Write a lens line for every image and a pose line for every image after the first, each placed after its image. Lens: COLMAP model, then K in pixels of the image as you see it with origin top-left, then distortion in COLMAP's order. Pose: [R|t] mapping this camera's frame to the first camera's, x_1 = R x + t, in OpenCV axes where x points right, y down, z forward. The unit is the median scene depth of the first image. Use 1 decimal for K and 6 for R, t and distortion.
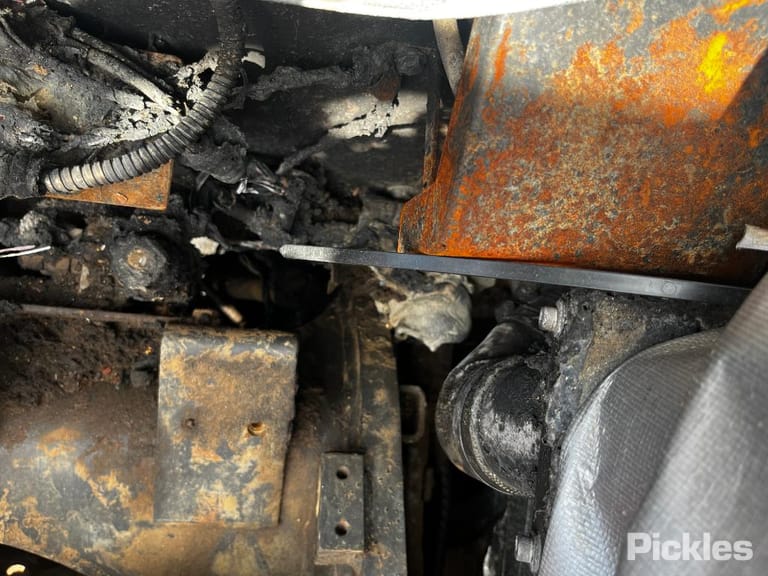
lens RADIAL K [[586.2, 0, 384.3], [0, 586.2, 299.0], [0, 0, 1]] dist [0.025932, -0.056695]
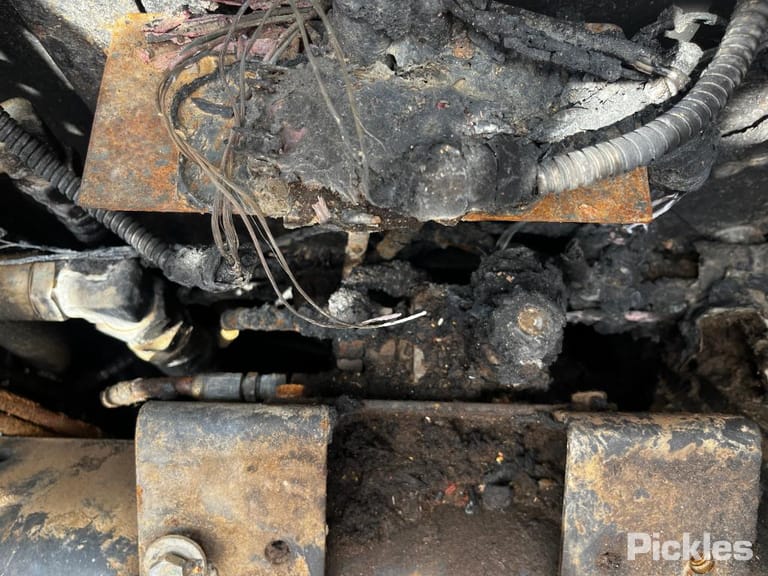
lens RADIAL K [[586.2, 0, 384.3], [0, 586.2, 299.0], [0, 0, 1]] dist [0.025932, -0.056695]
pose [[0.982225, -0.106597, -0.154503, -0.433799], [0.073243, 0.975509, -0.207407, 0.038528], [0.172828, 0.192404, 0.965977, 0.236568]]
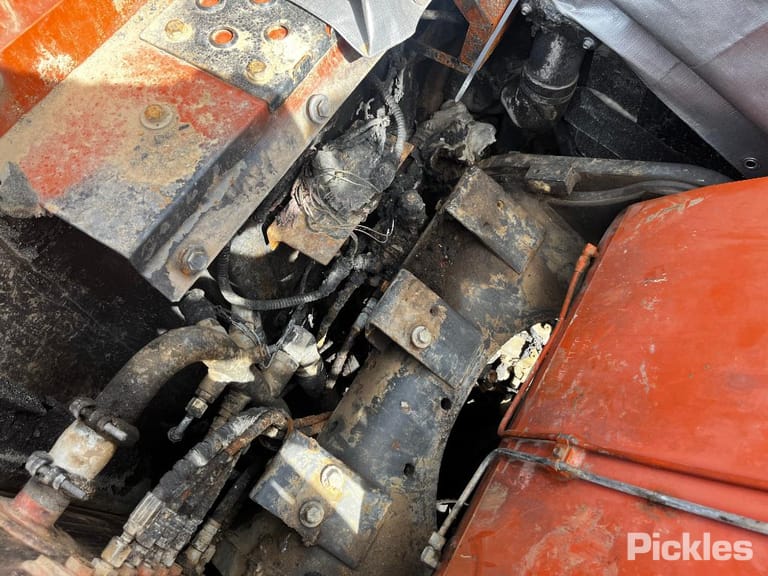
lens RADIAL K [[586.2, 0, 384.3], [0, 586.2, 299.0], [0, 0, 1]] dist [0.025932, -0.056695]
pose [[0.444567, -0.870904, 0.209491, -1.125603], [0.894875, 0.442128, -0.061008, 0.126724], [-0.039490, 0.214591, 0.975905, -0.945790]]
